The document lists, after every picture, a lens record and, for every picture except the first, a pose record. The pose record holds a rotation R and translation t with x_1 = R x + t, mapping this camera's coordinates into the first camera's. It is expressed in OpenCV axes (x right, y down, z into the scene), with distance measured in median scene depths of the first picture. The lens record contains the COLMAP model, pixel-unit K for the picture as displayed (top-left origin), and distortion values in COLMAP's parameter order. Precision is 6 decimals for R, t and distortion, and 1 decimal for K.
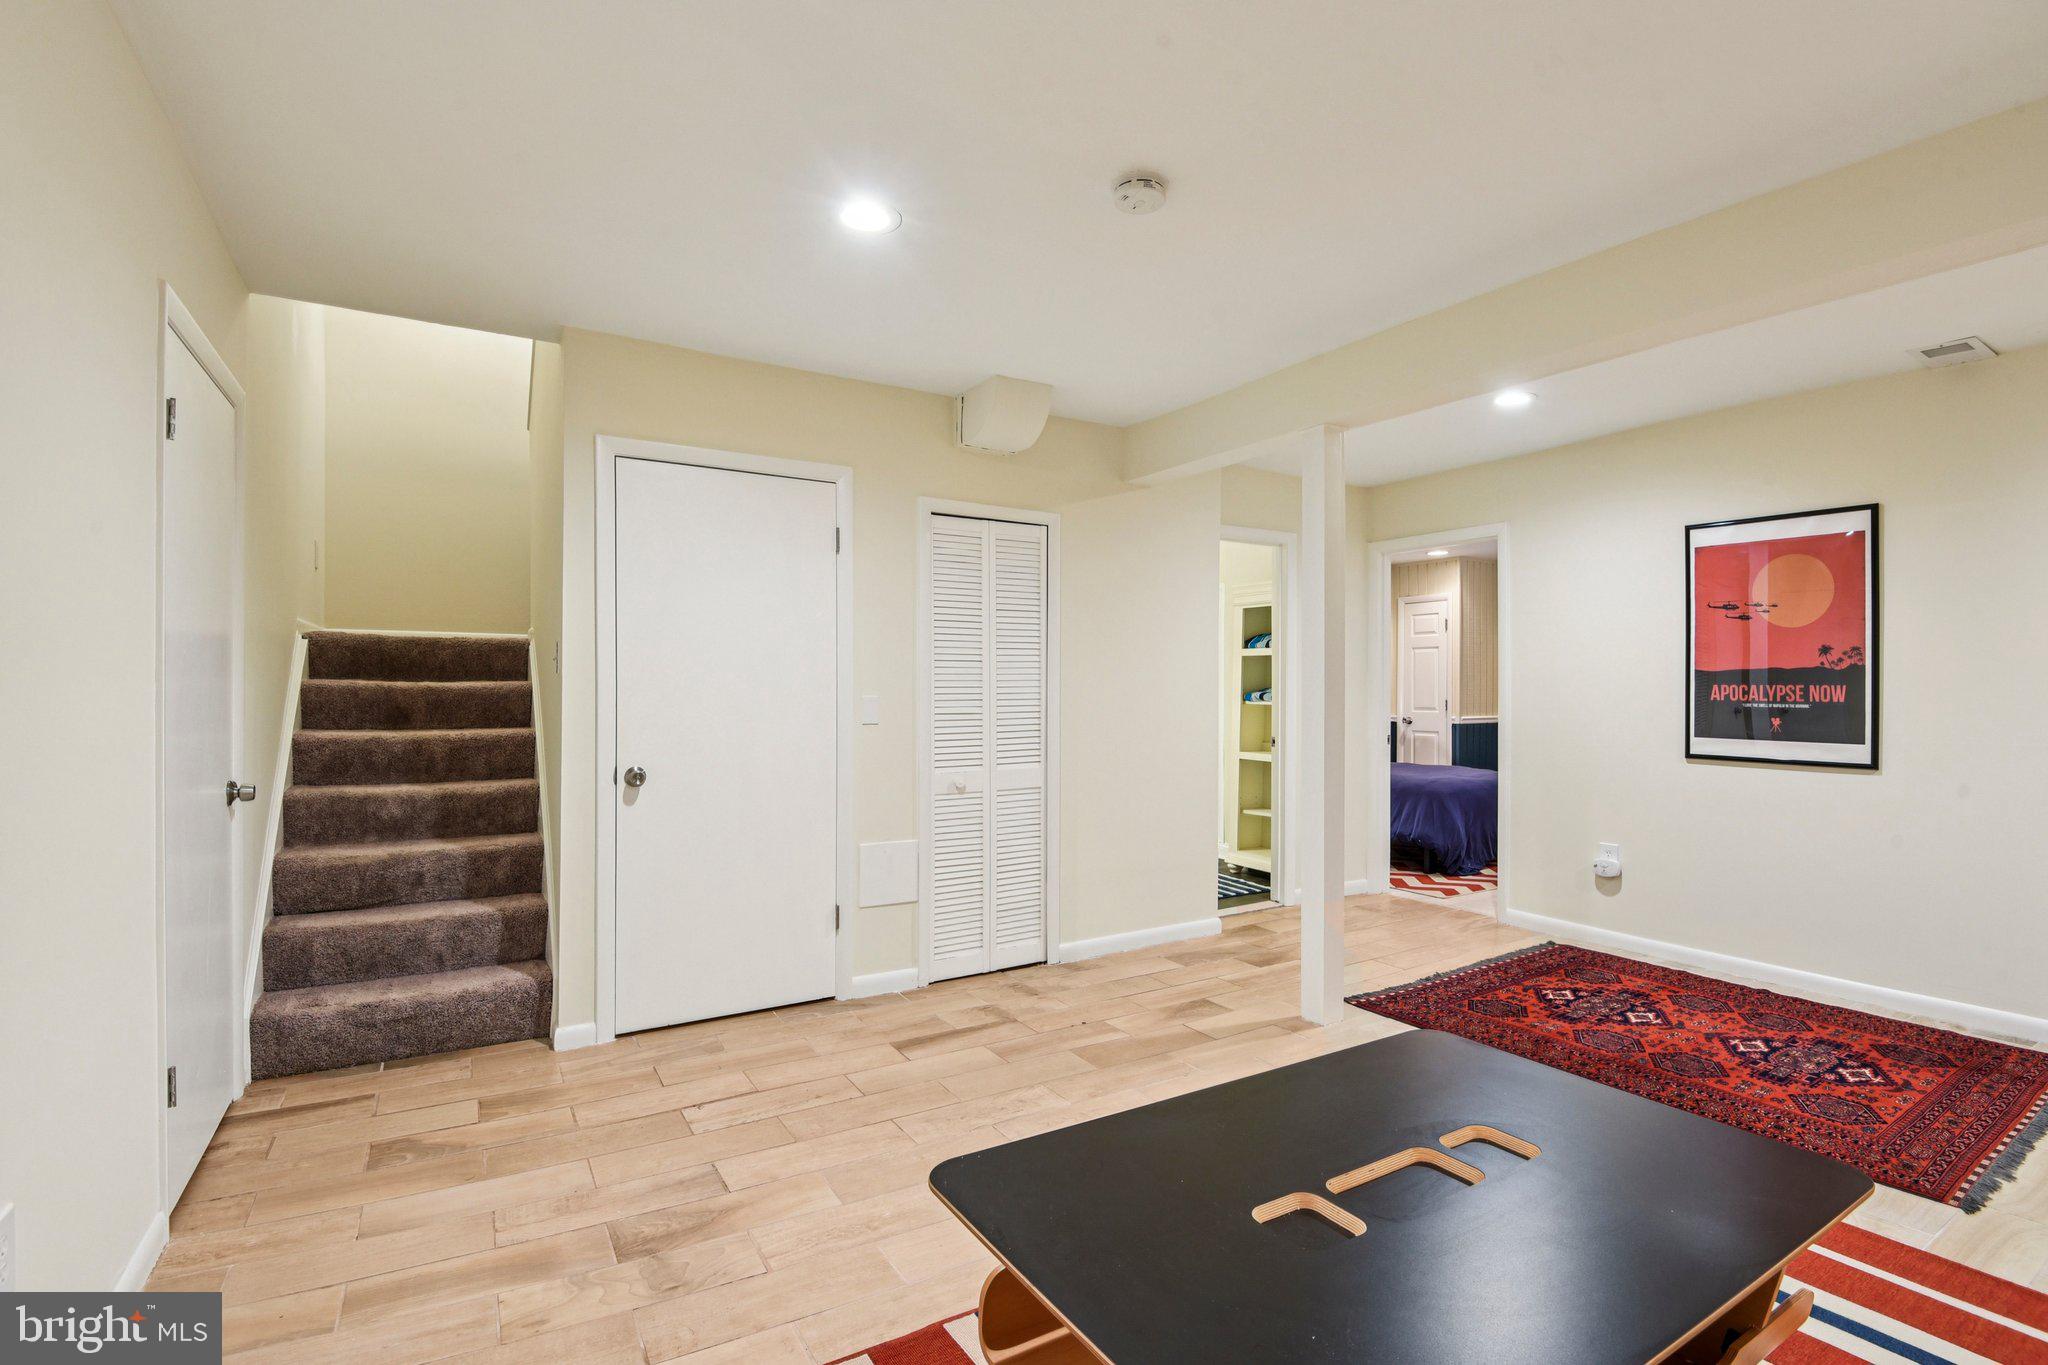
lens RADIAL K [[969.2, 0, 1027.2], [0, 969.2, 680.3], [0, 0, 1]] dist [-0.028888, -0.009849]
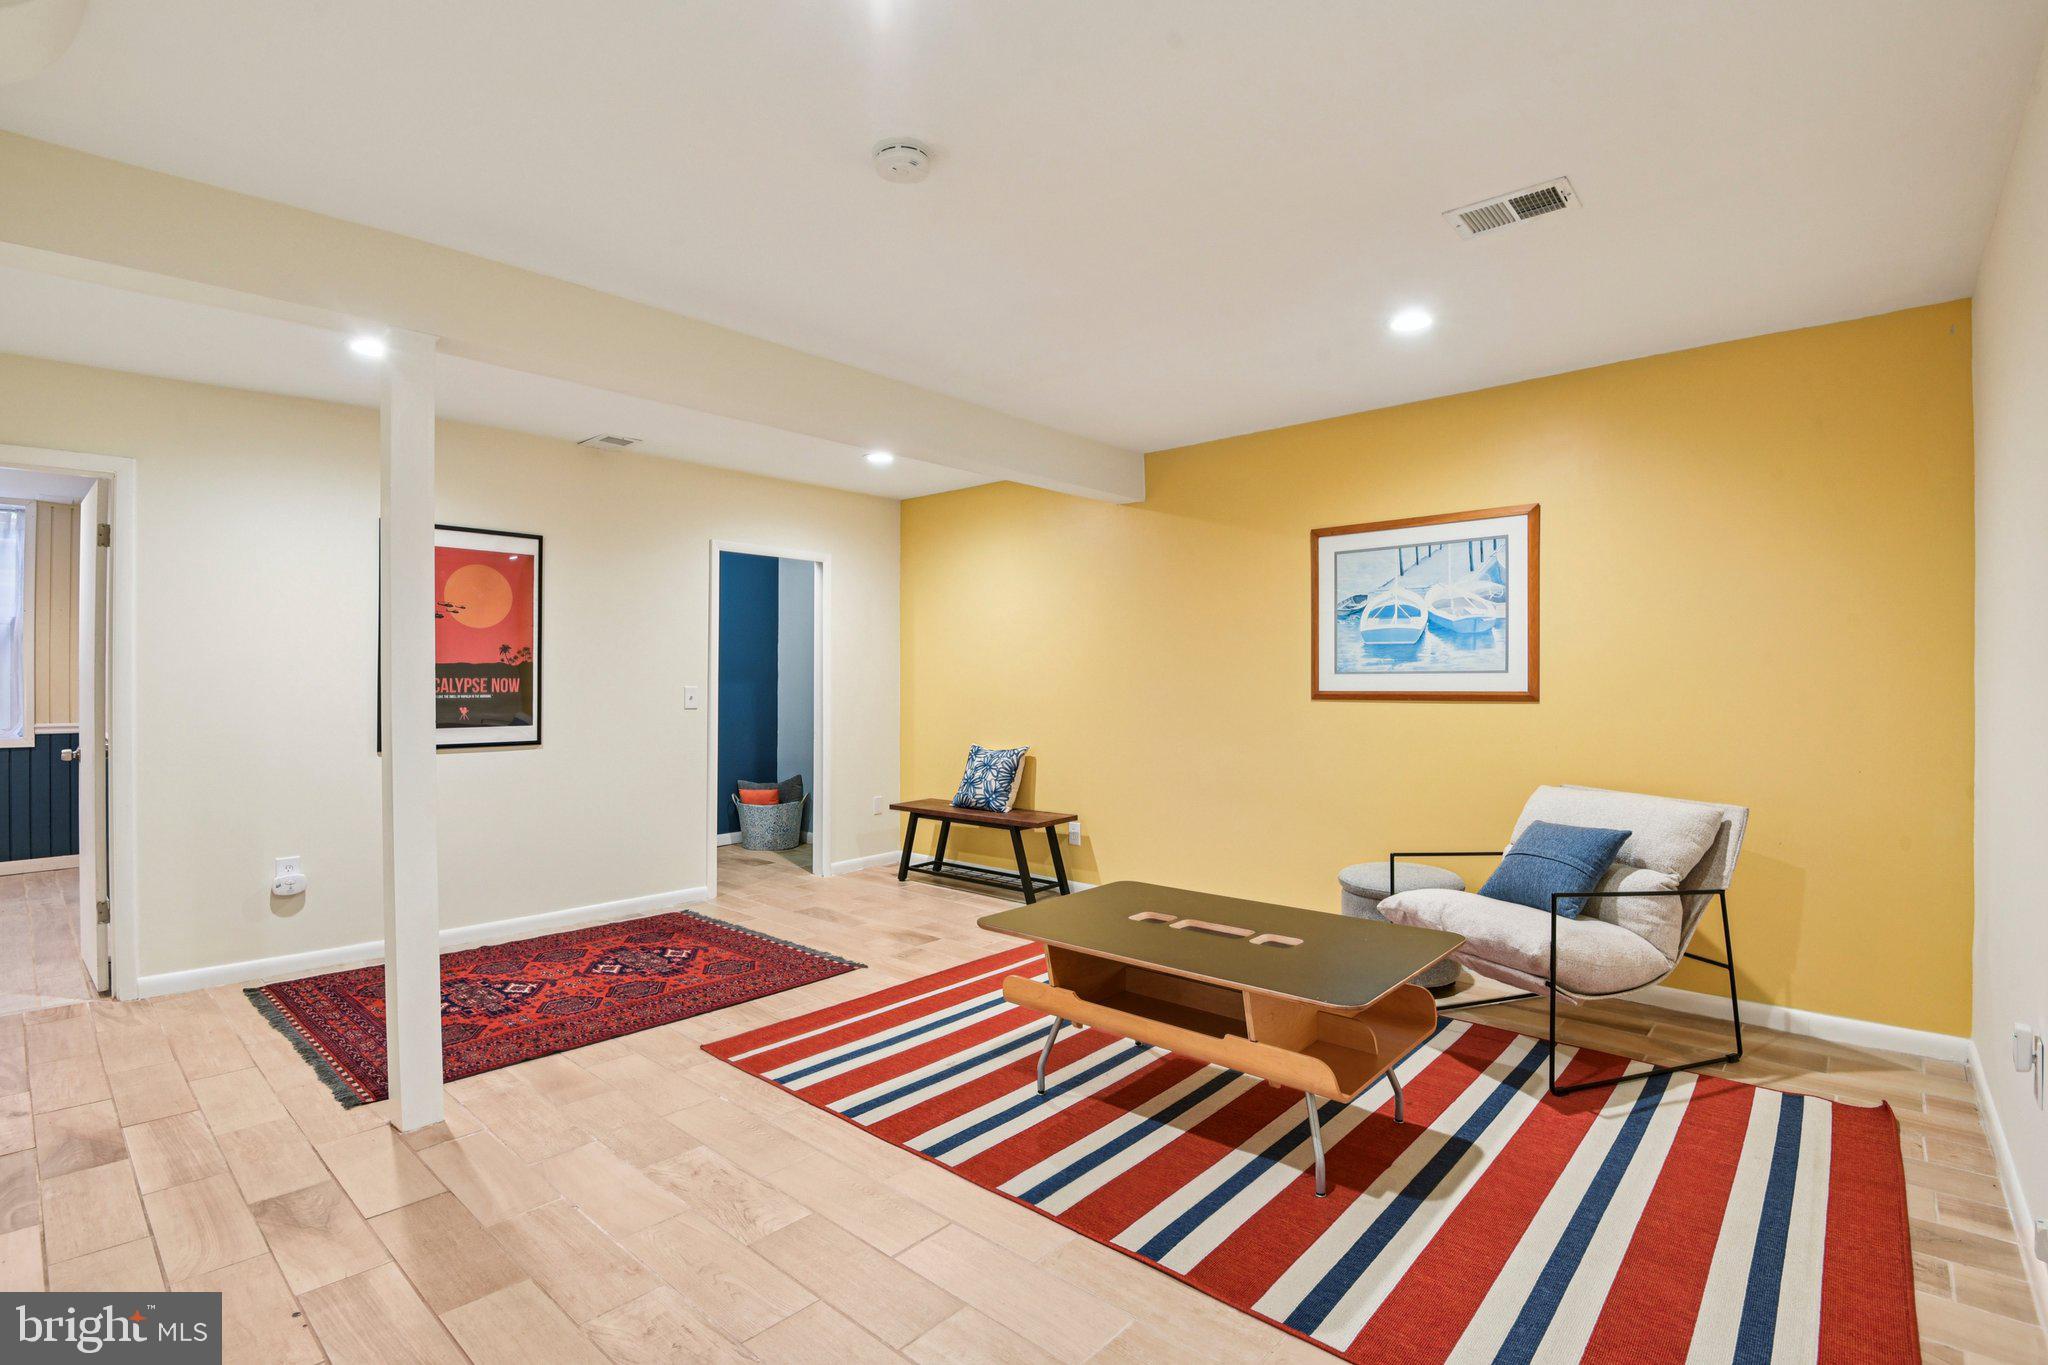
lens RADIAL K [[969.2, 0, 1024.4], [0, 969.2, 684.1], [0, 0, 1]] dist [-0.028888, -0.009849]
pose [[-0.300015, -0.002365, 0.953931, -0.523430], [-0.002015, 0.999996, 0.001846, 0.009155], [-0.953932, -0.001368, -0.300019, 0.746529]]
